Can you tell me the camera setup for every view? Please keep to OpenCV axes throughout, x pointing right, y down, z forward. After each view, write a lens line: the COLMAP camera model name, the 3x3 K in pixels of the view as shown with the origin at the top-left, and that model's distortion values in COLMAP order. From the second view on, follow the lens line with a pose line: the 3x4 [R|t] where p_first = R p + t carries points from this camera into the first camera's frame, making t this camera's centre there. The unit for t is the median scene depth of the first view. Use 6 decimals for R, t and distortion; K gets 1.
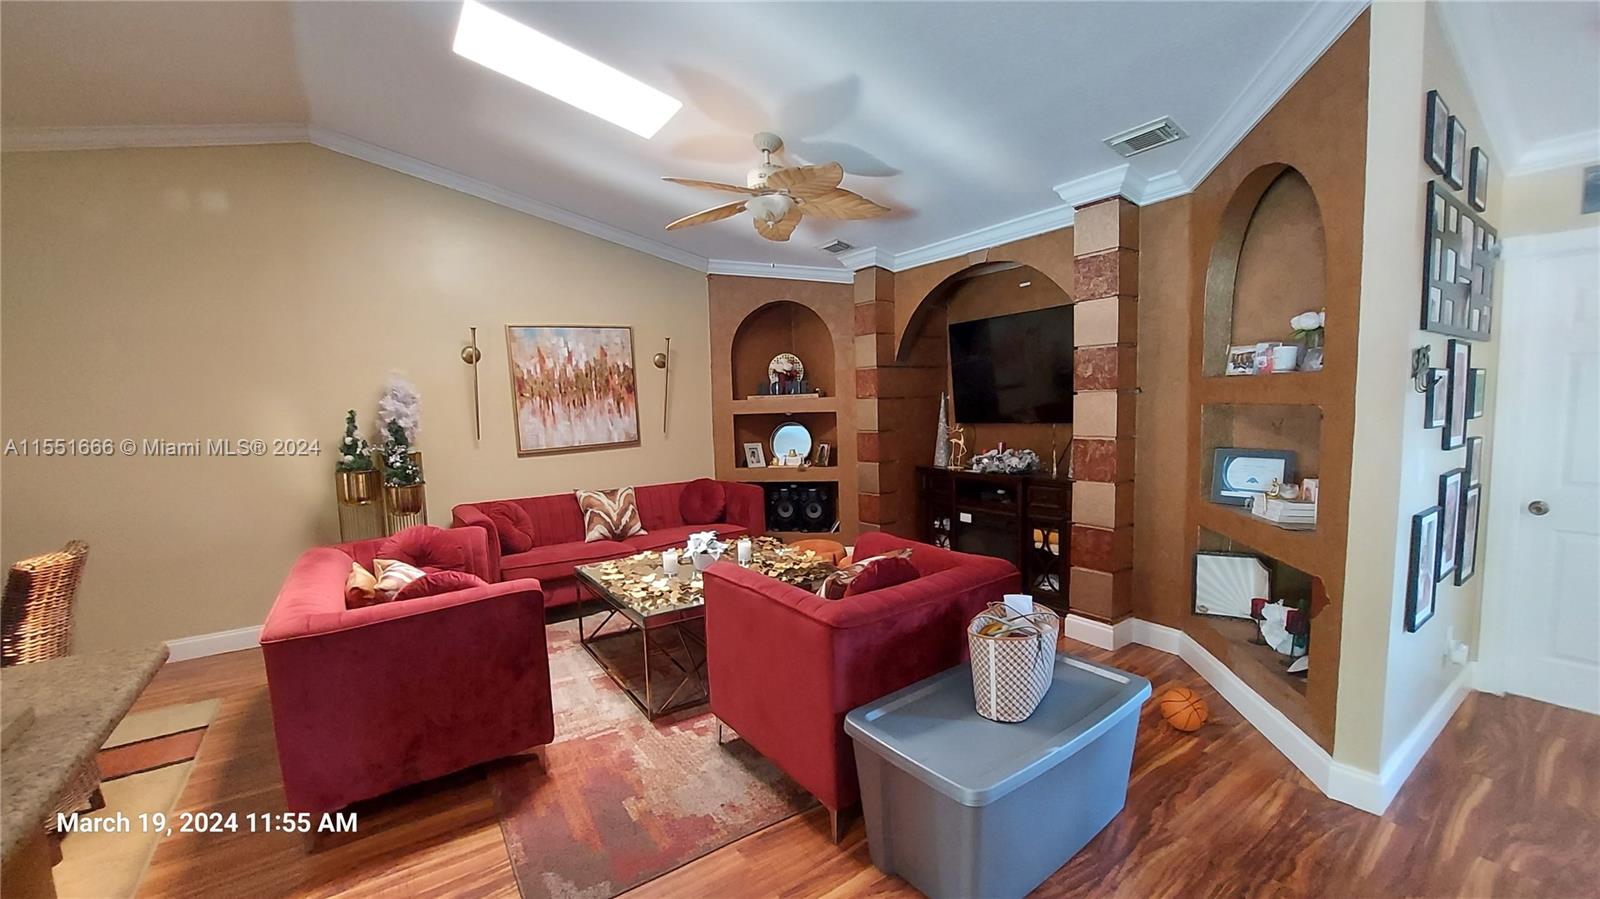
lens RADIAL K [[646.8, 0, 798.9], [0, 646.8, 454.3], [0, 0, 1]] dist [-0.011150, 0.000213]
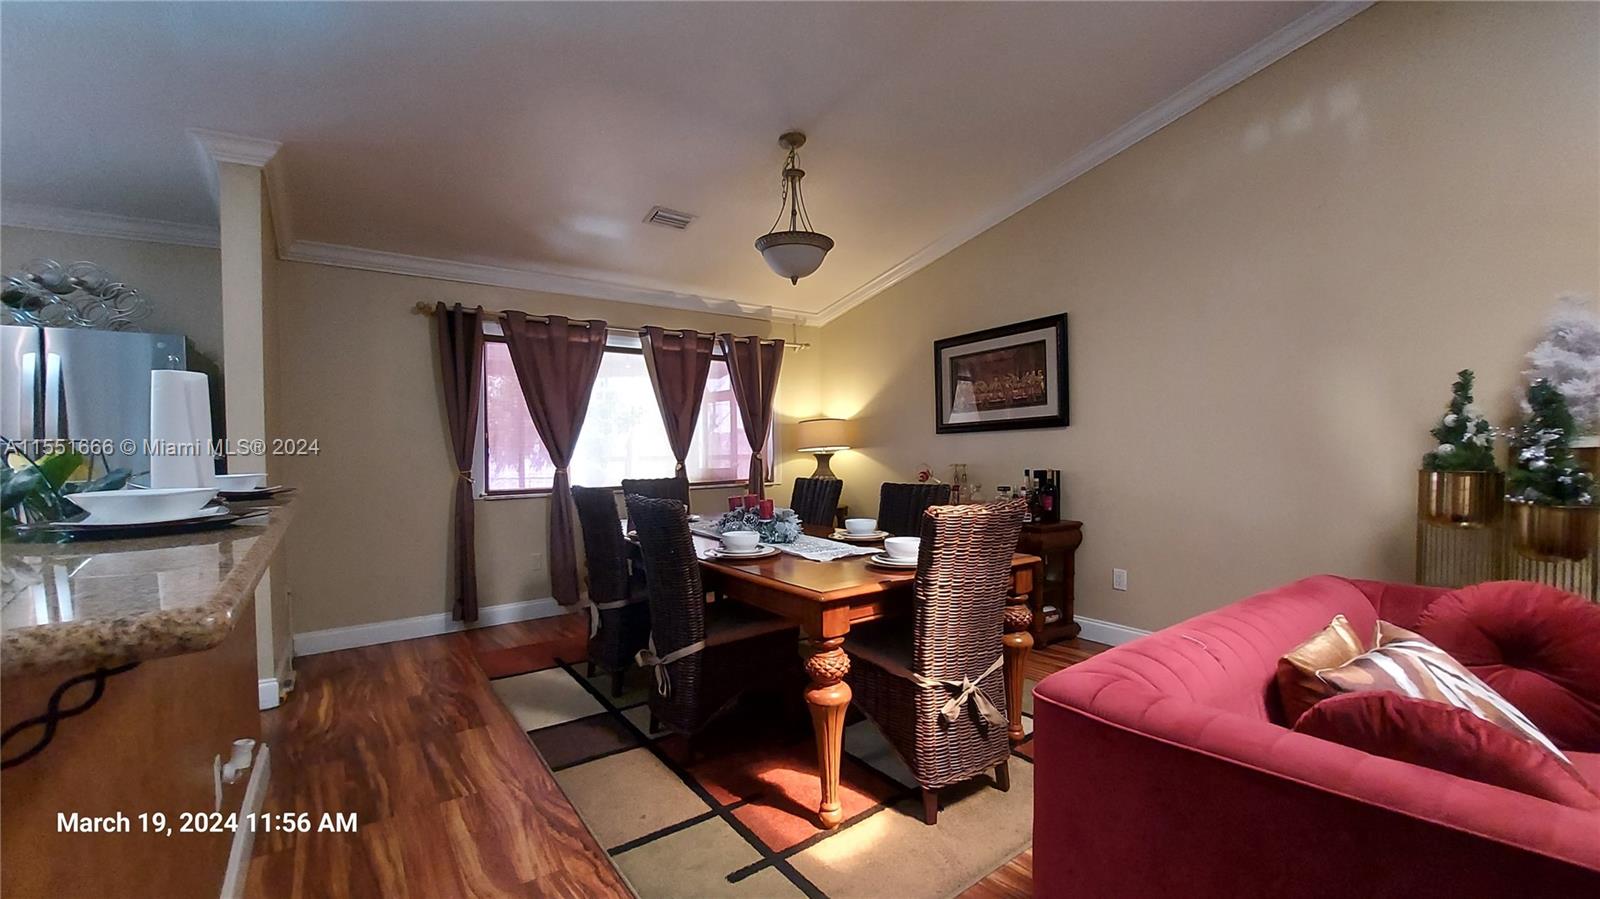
lens RADIAL K [[646.8, 0, 797.1], [0, 646.8, 453.2], [0, 0, 1]] dist [-0.011150, 0.000213]
pose [[0.039571, 0.052130, -0.997856, -0.119238], [-0.074292, 0.996028, 0.049088, 0.026374], [0.996451, 0.072190, 0.043287, 0.359658]]
